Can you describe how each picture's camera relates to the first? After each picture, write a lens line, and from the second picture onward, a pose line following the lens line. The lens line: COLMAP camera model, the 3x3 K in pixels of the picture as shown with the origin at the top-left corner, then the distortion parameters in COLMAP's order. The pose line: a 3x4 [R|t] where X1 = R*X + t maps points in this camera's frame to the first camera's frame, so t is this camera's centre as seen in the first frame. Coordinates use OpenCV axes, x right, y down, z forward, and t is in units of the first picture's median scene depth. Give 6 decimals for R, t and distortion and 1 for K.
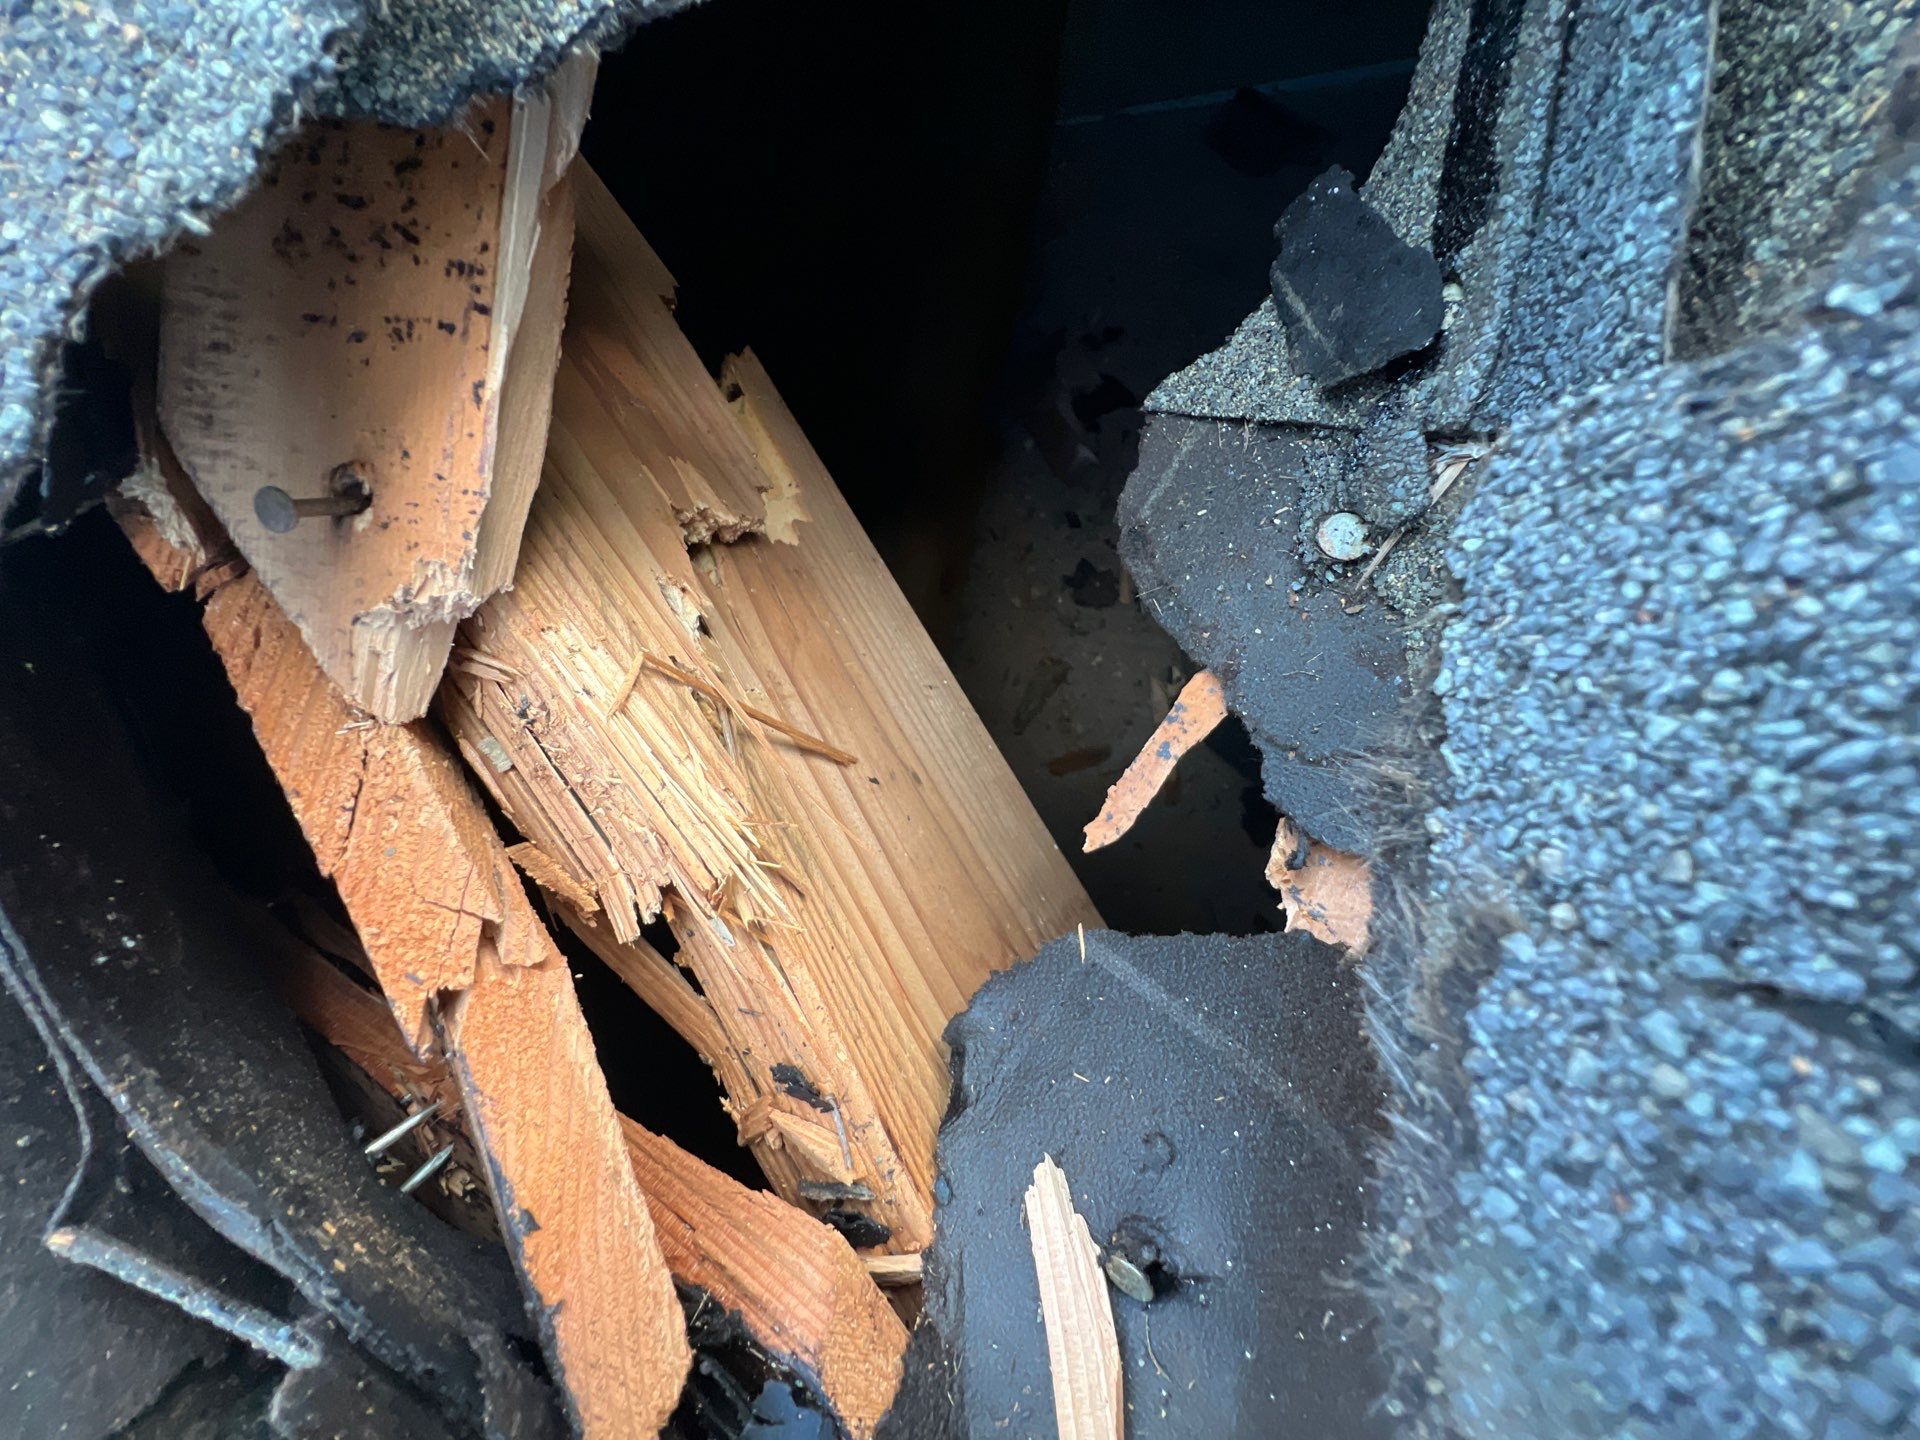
lens RADIAL K [[770.4, 0, 951.6], [0, 770.4, 715.9], [0, 0, 1]] dist [-0.002096, 0.000567]
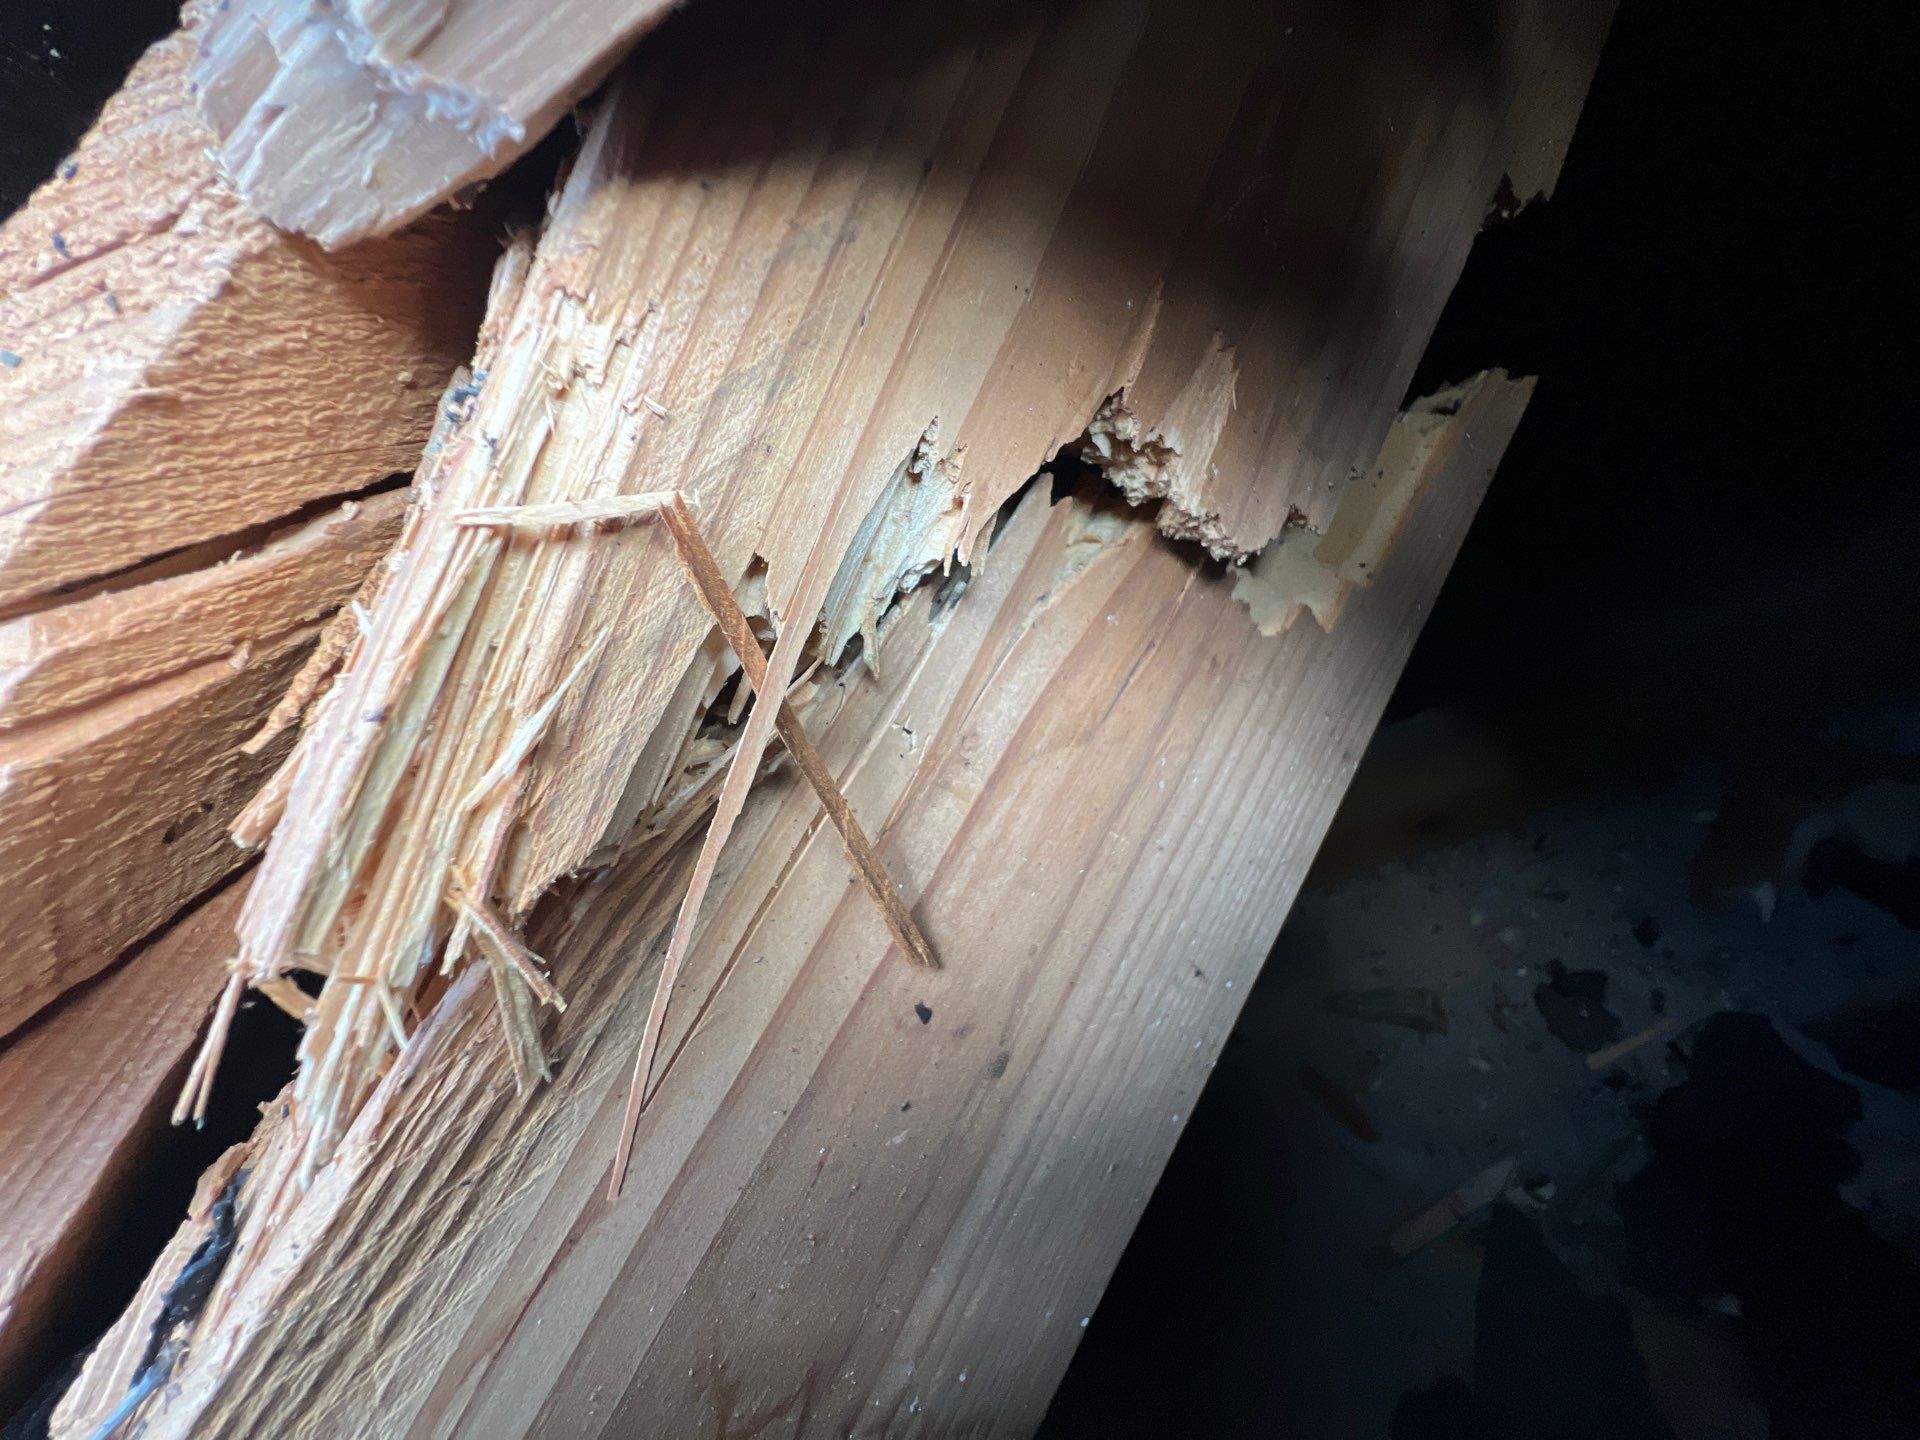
lens RADIAL K [[770.4, 0, 951.6], [0, 770.4, 715.9], [0, 0, 1]] dist [-0.002096, 0.000567]
pose [[0.461814, 0.793885, -0.395567, -0.037436], [-0.788056, 0.571915, 0.227772, -0.133654], [0.407056, 0.206541, 0.889745, 0.413881]]
